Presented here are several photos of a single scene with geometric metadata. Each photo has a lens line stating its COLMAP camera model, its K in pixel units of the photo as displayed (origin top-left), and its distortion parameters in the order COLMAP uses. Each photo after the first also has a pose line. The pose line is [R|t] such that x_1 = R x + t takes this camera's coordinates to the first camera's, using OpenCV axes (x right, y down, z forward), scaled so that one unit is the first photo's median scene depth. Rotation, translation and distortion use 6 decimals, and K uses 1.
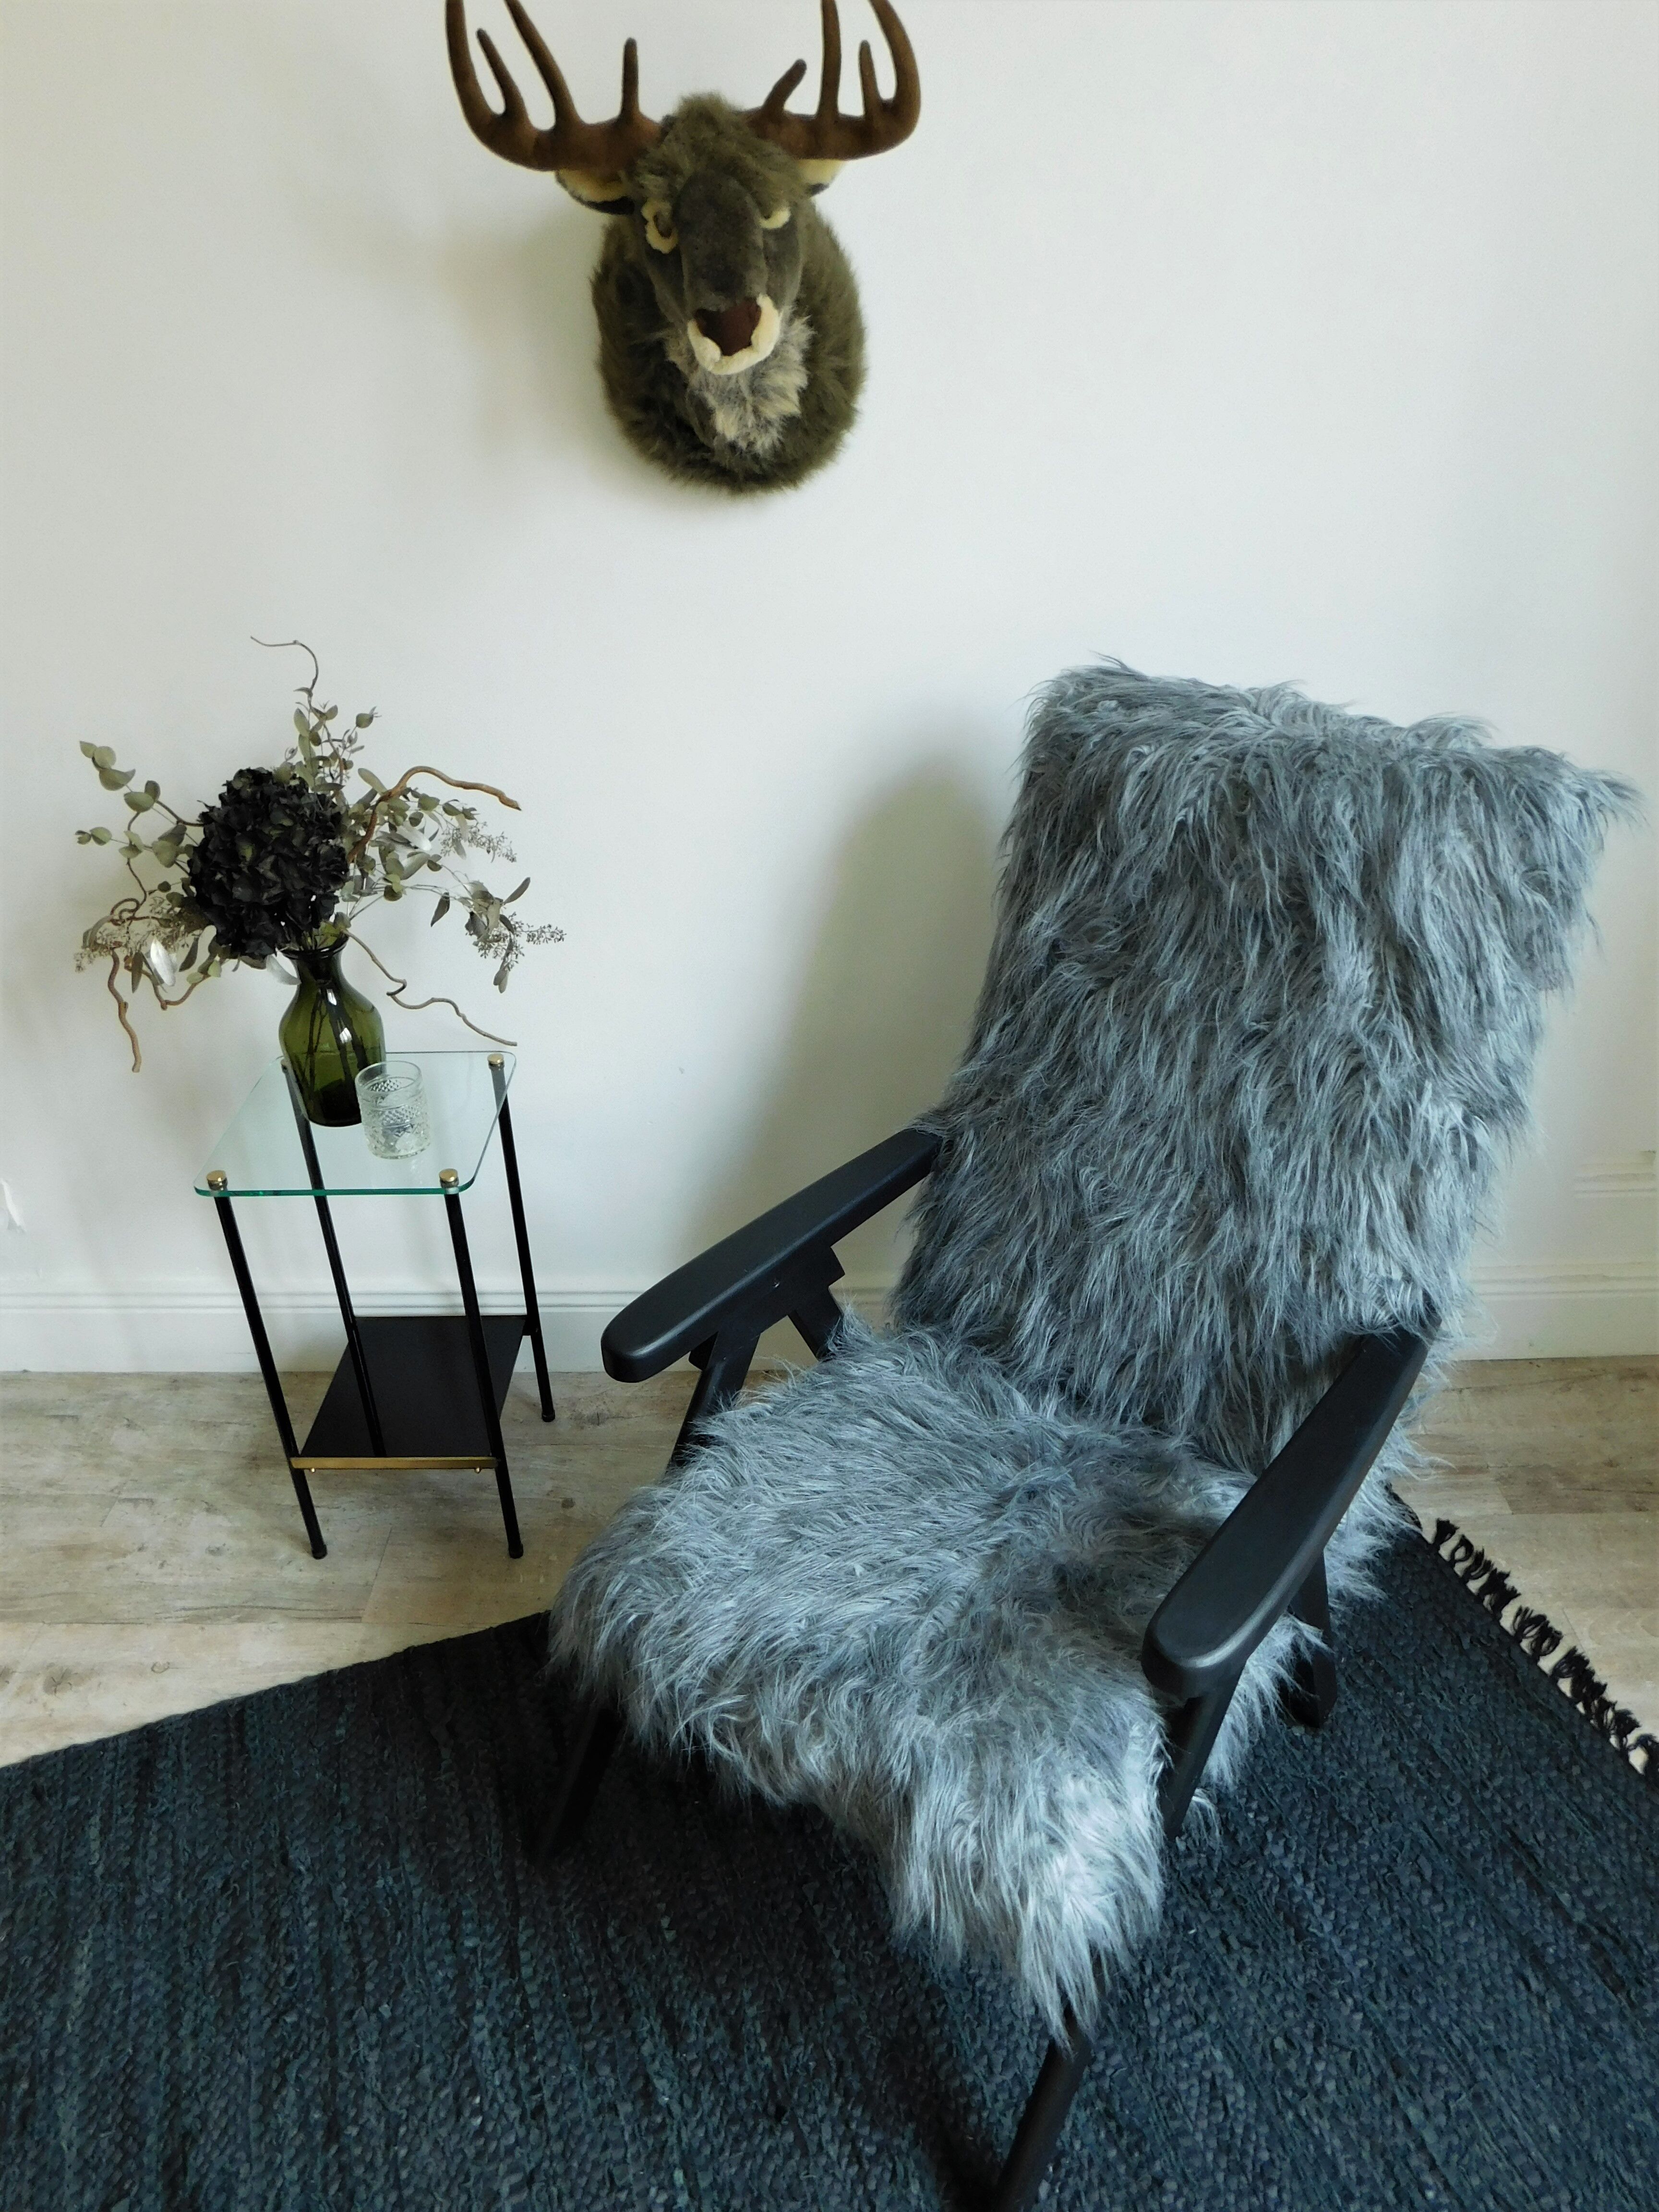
lens RADIAL K [[1440.9, 0, 811.9], [0, 1440.9, 1102.3], [0, 0, 1]] dist [-0.069179, 0.043749]
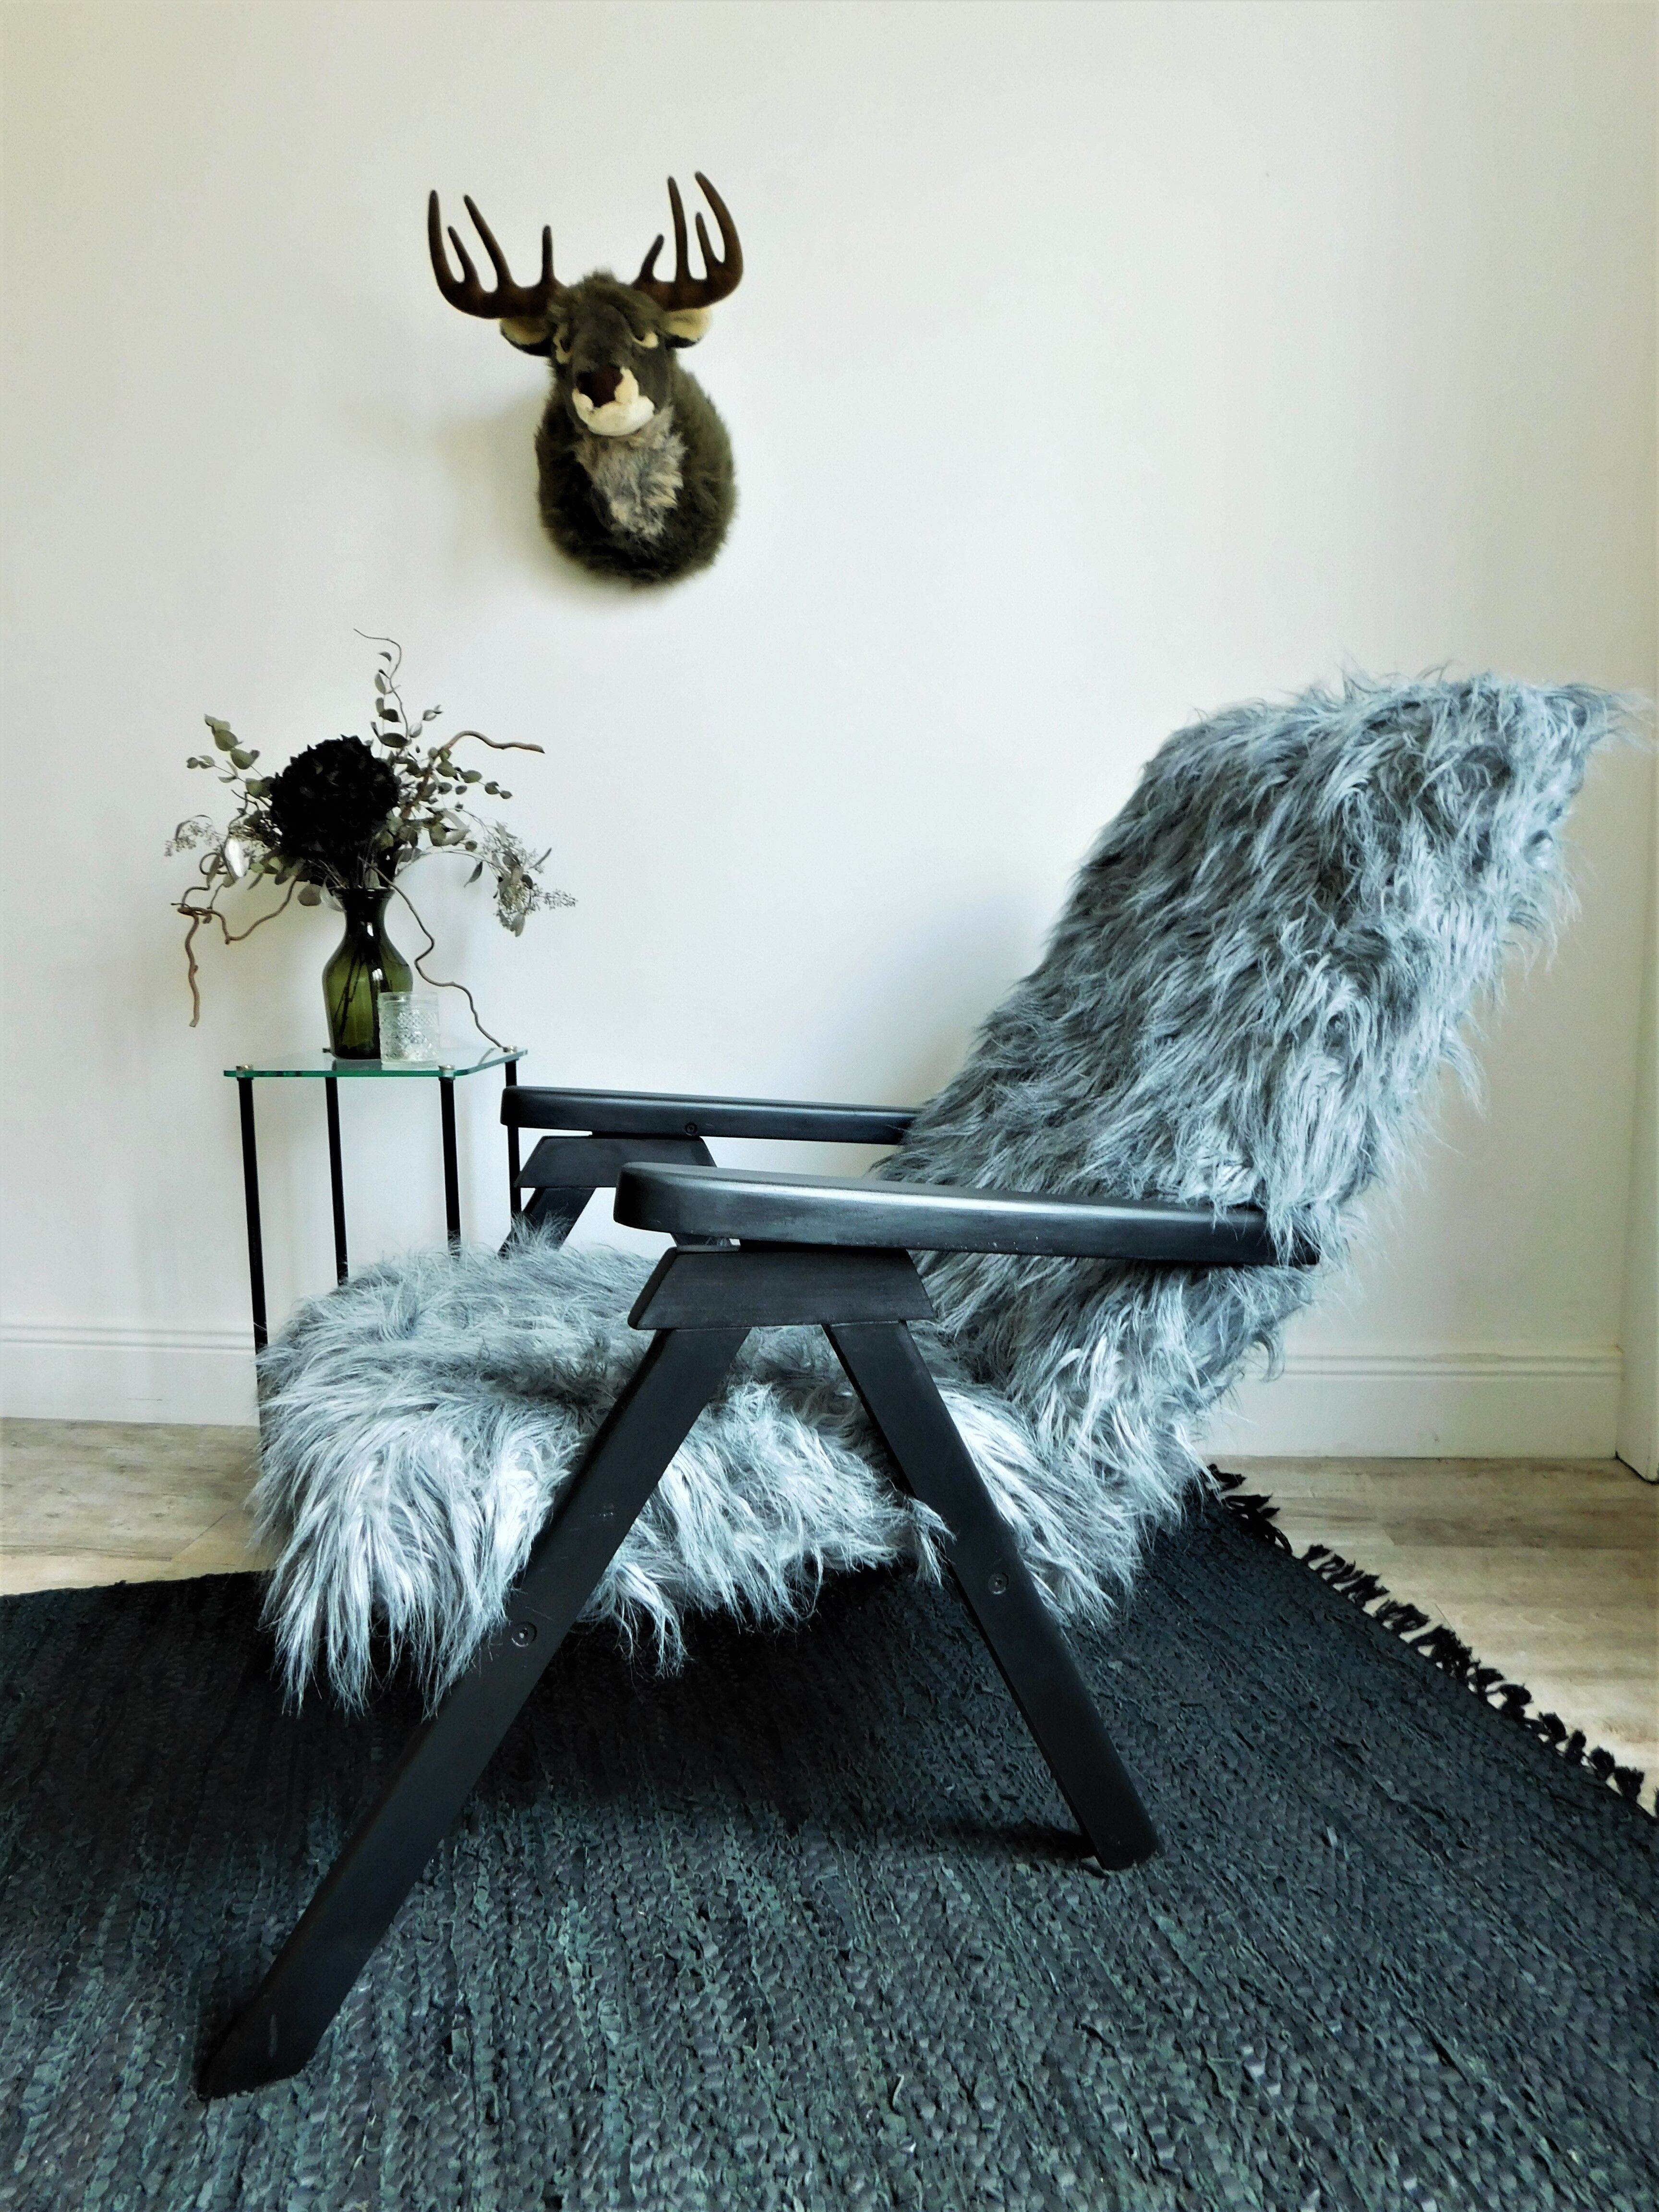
lens RADIAL K [[1440.9, 0, 832.8], [0, 1440.9, 1093.0], [0, 0, 1]] dist [-0.069179, 0.043749]
pose [[0.997088, 0.027911, -0.070965, 0.246816], [-0.054742, 0.909858, -0.411292, 0.548973], [0.053088, 0.413980, 0.908737, 0.033502]]
